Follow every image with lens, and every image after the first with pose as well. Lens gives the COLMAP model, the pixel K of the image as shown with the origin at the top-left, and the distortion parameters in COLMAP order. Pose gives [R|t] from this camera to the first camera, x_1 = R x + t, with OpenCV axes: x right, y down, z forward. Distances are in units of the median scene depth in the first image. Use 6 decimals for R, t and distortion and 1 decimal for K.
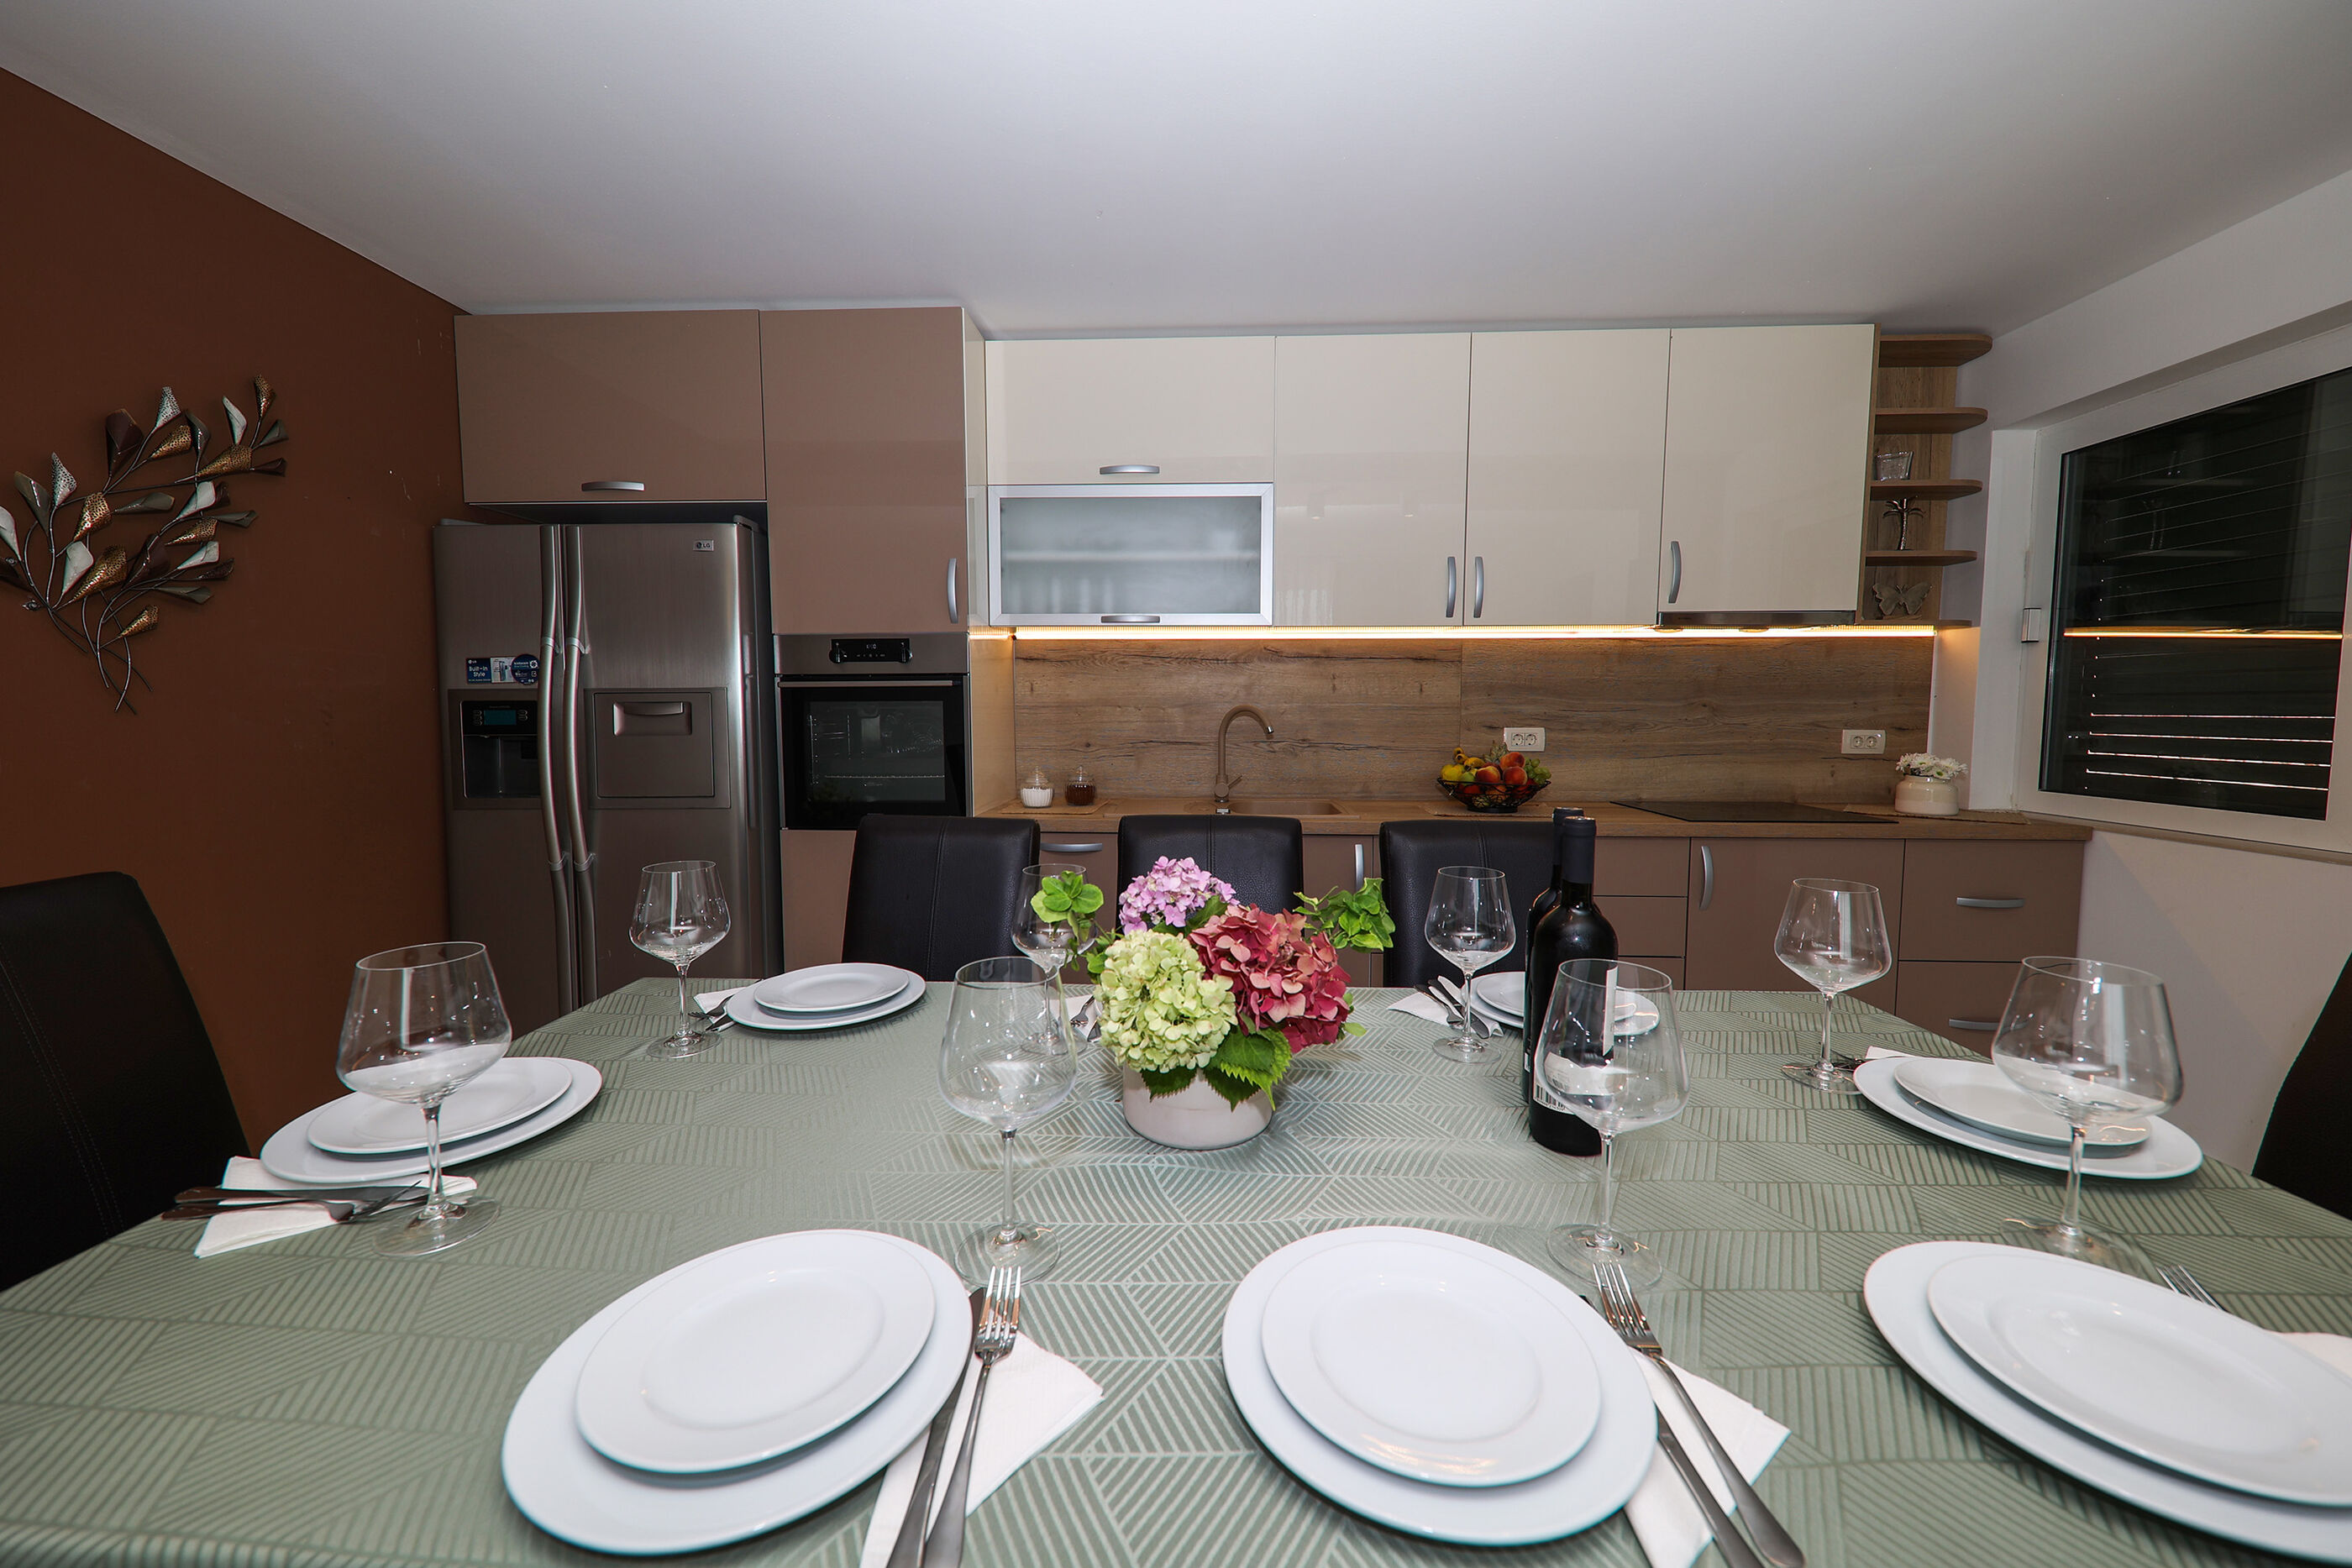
lens RADIAL K [[870.3, 0, 1178.1], [0, 870.3, 774.6], [0, 0, 1]] dist [0.001845, -0.005117]
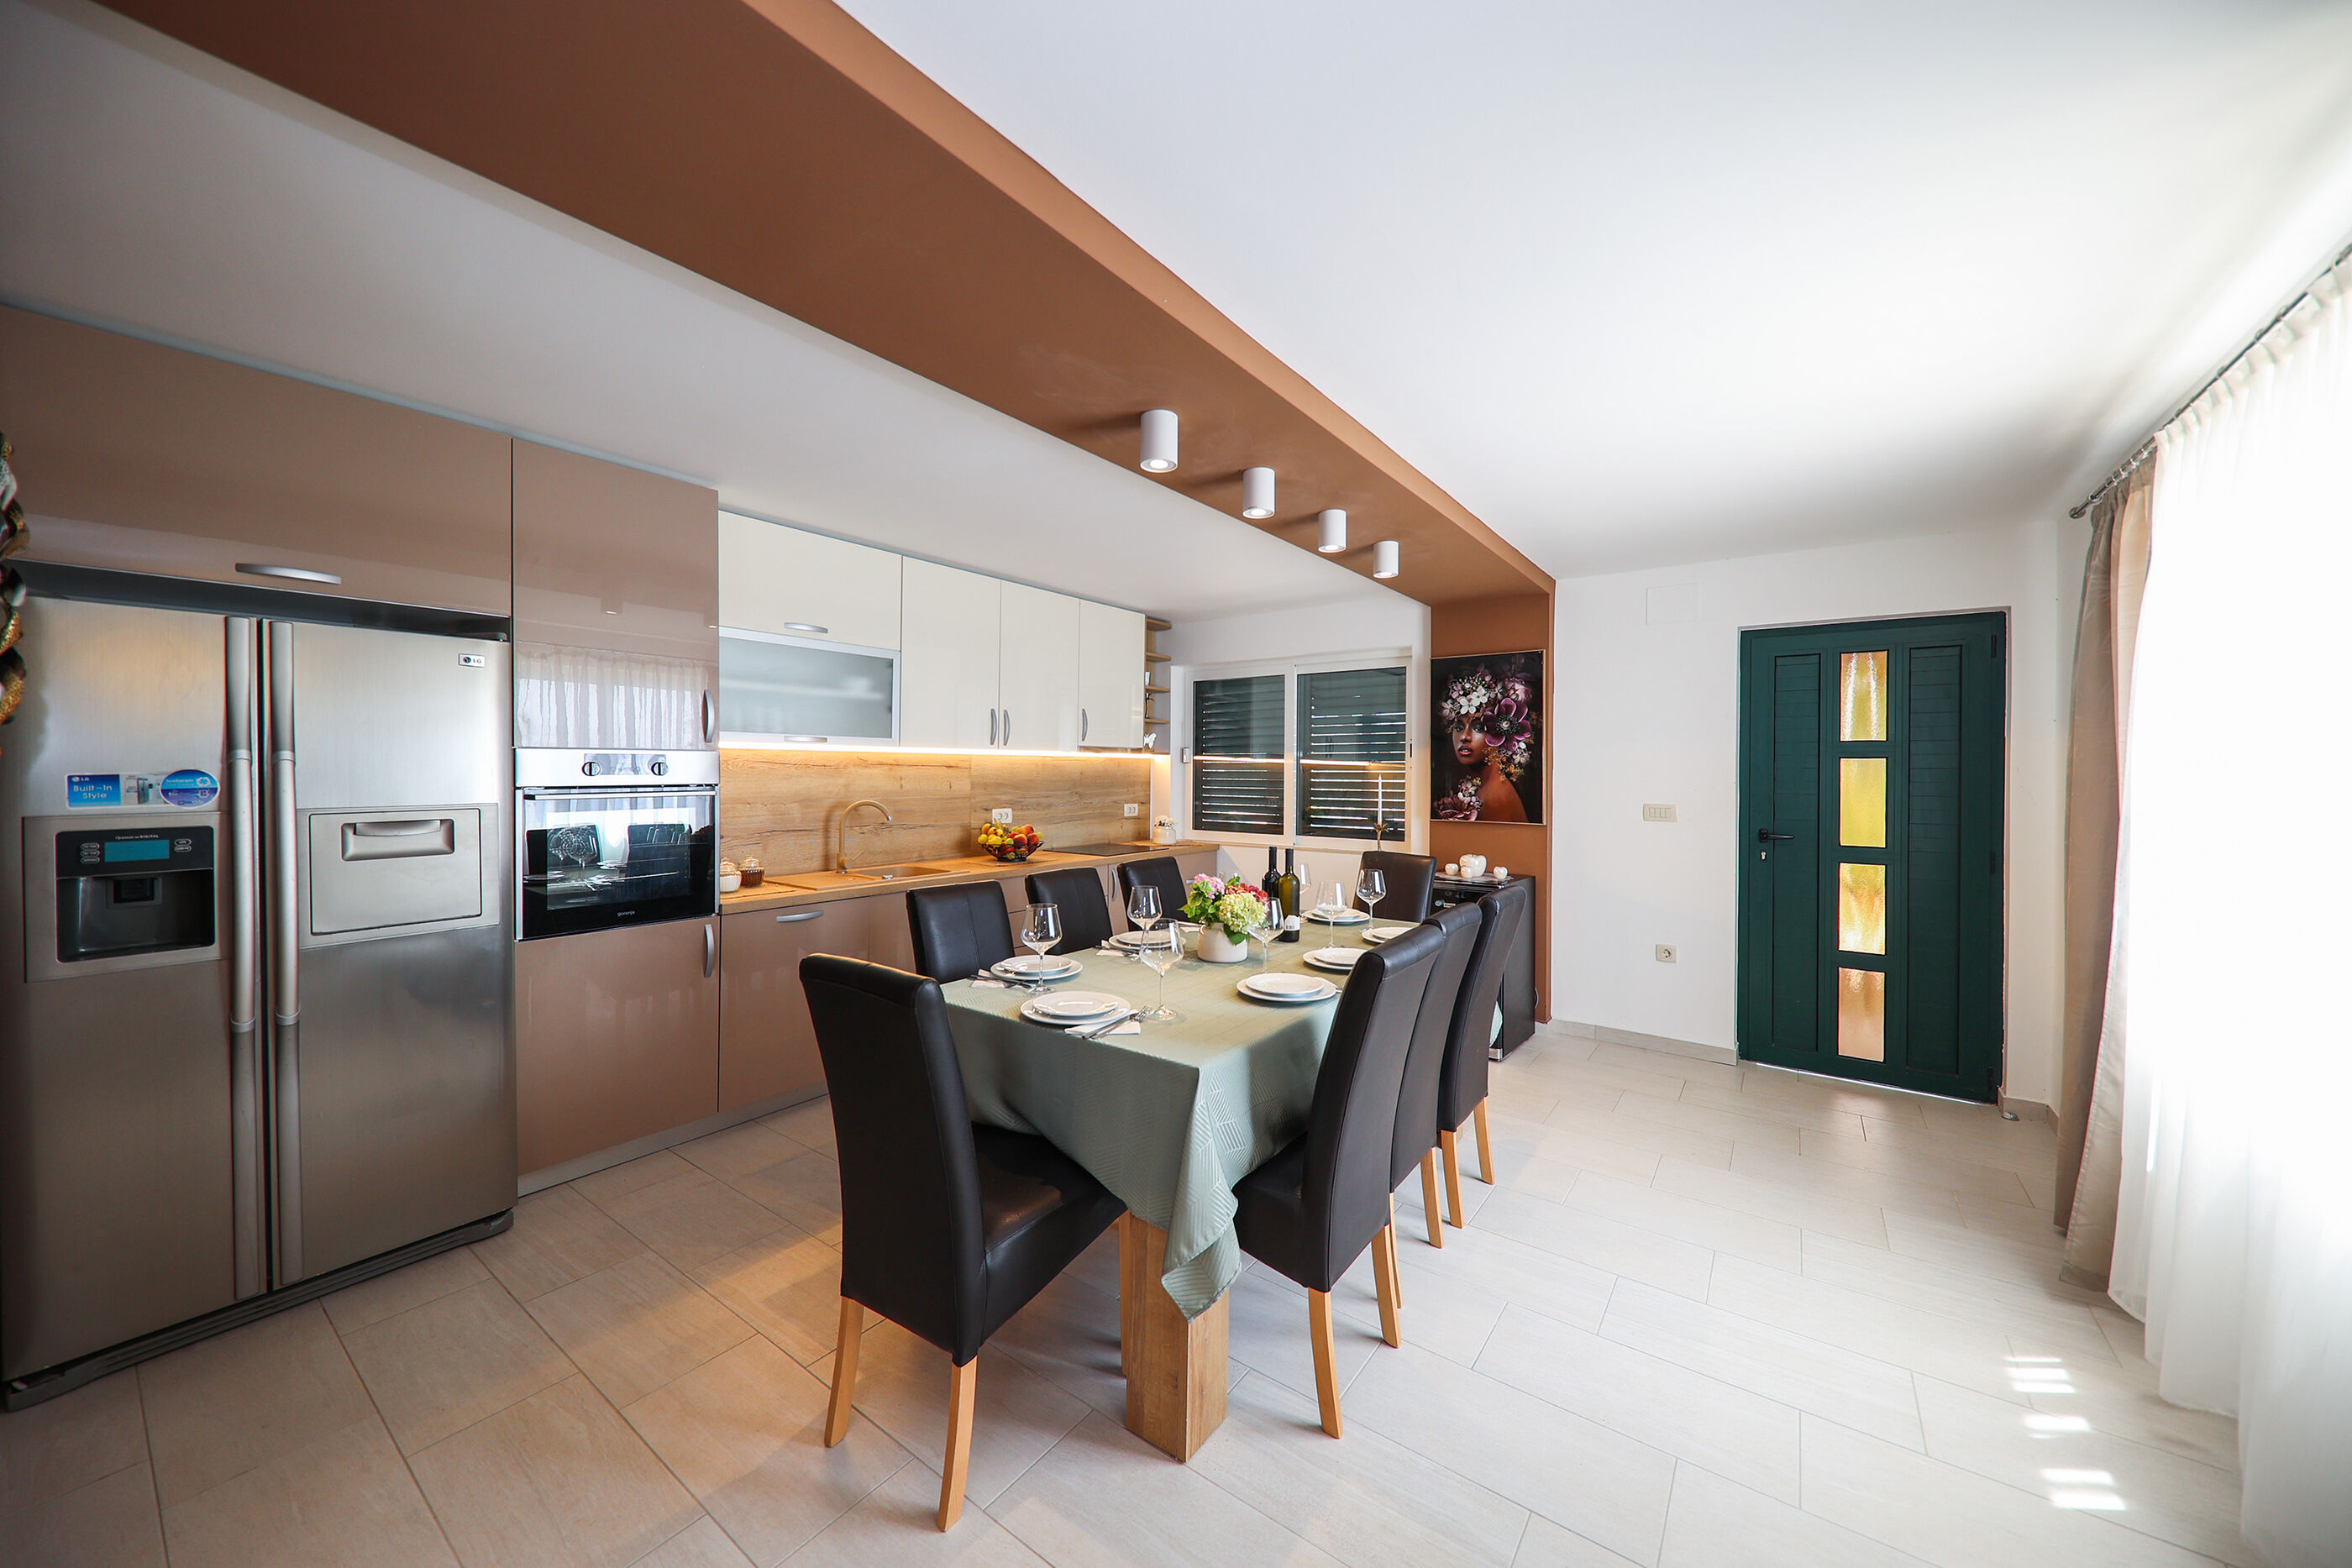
lens RADIAL K [[833.7, 0, 1171.2], [0, 833.7, 775.5], [0, 0, 1]] dist [0.009250, -0.004599]
pose [[0.568968, -0.003827, 0.822351, -0.794981], [0.058029, 0.997683, -0.035506, -0.048060], [-0.820310, 0.067922, 0.567872, -0.169871]]
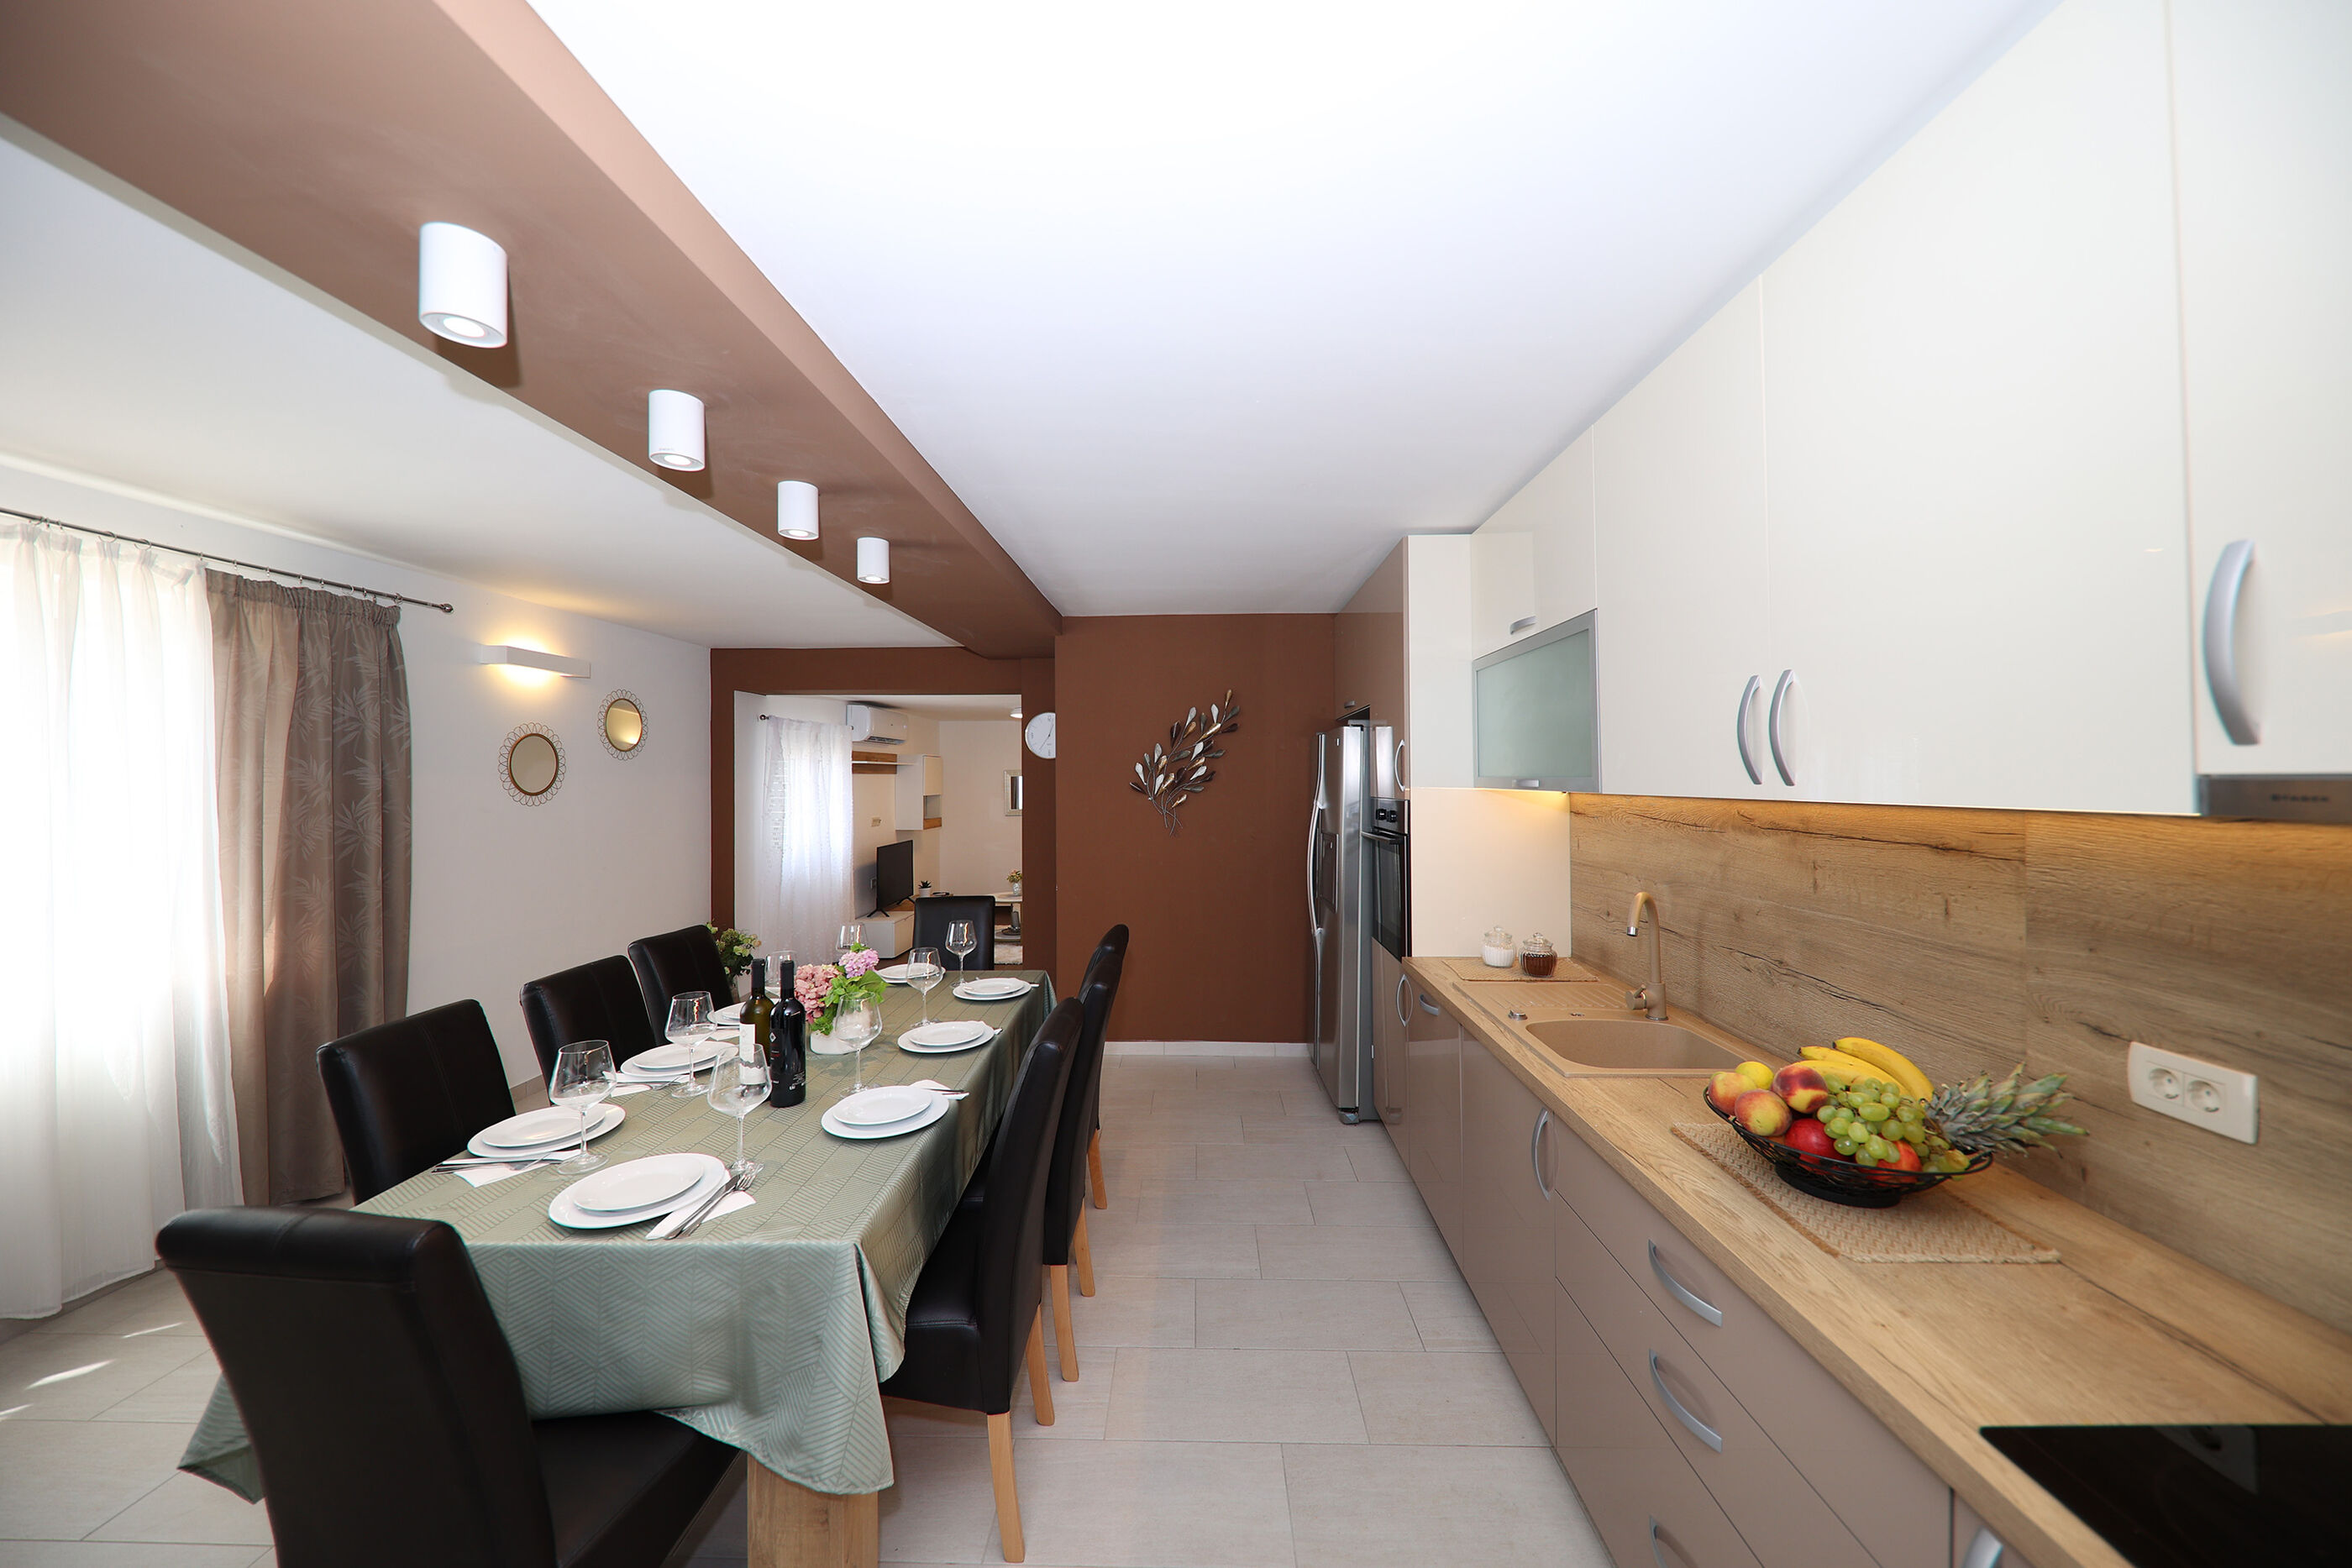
lens RADIAL K [[834.4, 0, 1176.0], [0, 834.4, 784.0], [0, 0, 1]] dist [-0.001495, -0.000138]
pose [[0.016515, 0.004718, -0.999852, 0.834270], [-0.069994, 0.997541, 0.003551, -0.157978], [0.997411, 0.069925, 0.016805, 0.630514]]
